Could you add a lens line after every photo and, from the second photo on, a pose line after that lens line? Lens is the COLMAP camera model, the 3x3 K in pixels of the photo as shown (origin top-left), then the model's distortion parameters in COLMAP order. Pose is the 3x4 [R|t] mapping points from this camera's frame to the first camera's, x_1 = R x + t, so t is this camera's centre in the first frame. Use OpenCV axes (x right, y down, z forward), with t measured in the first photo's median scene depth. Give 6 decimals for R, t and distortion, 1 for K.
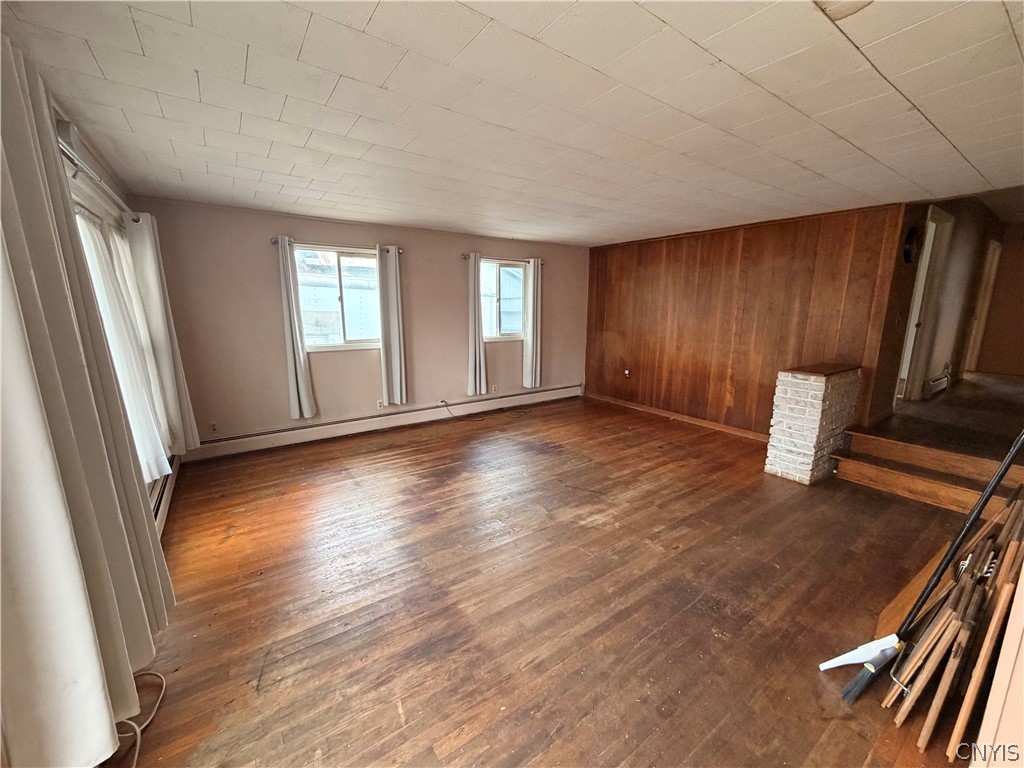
lens RADIAL K [[409.9, 0, 508.9], [0, 409.9, 385.1], [0, 0, 1]] dist [-0.003238, 0.000209]
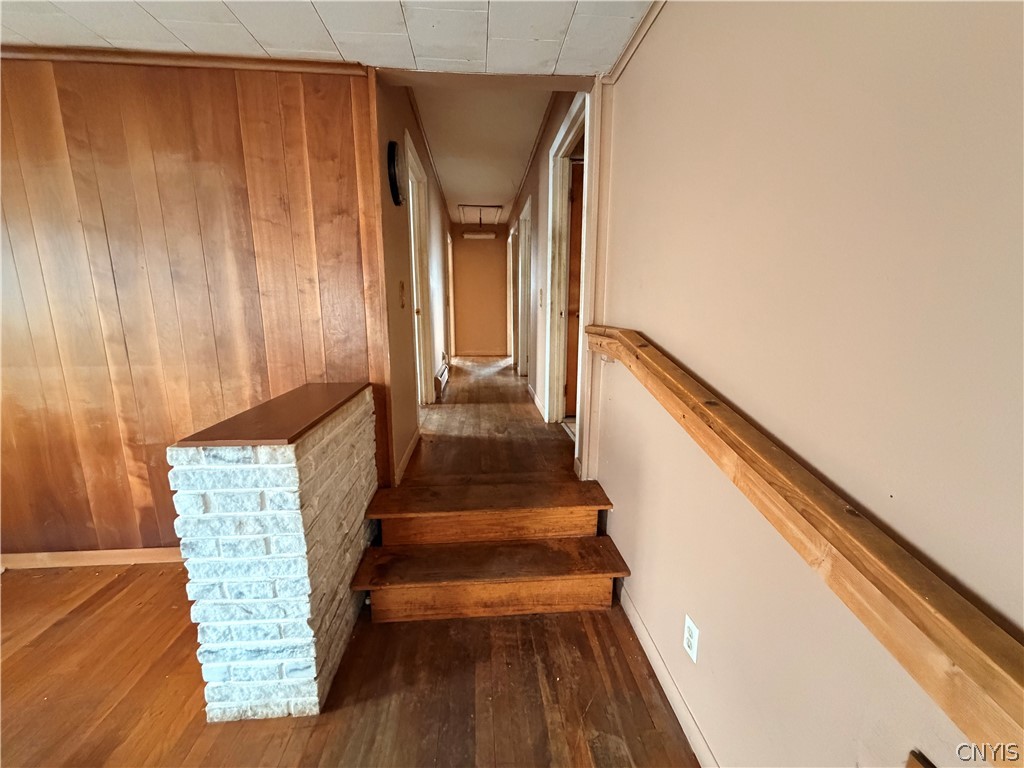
lens RADIAL K [[409.9, 0, 508.8], [0, 409.9, 382.3], [0, 0, 1]] dist [-0.003238, 0.000209]
pose [[0.506639, -0.161146, 0.846965, 0.488554], [0.166621, 0.982158, 0.087198, -0.062338], [-0.845905, 0.096944, 0.524449, 0.549749]]
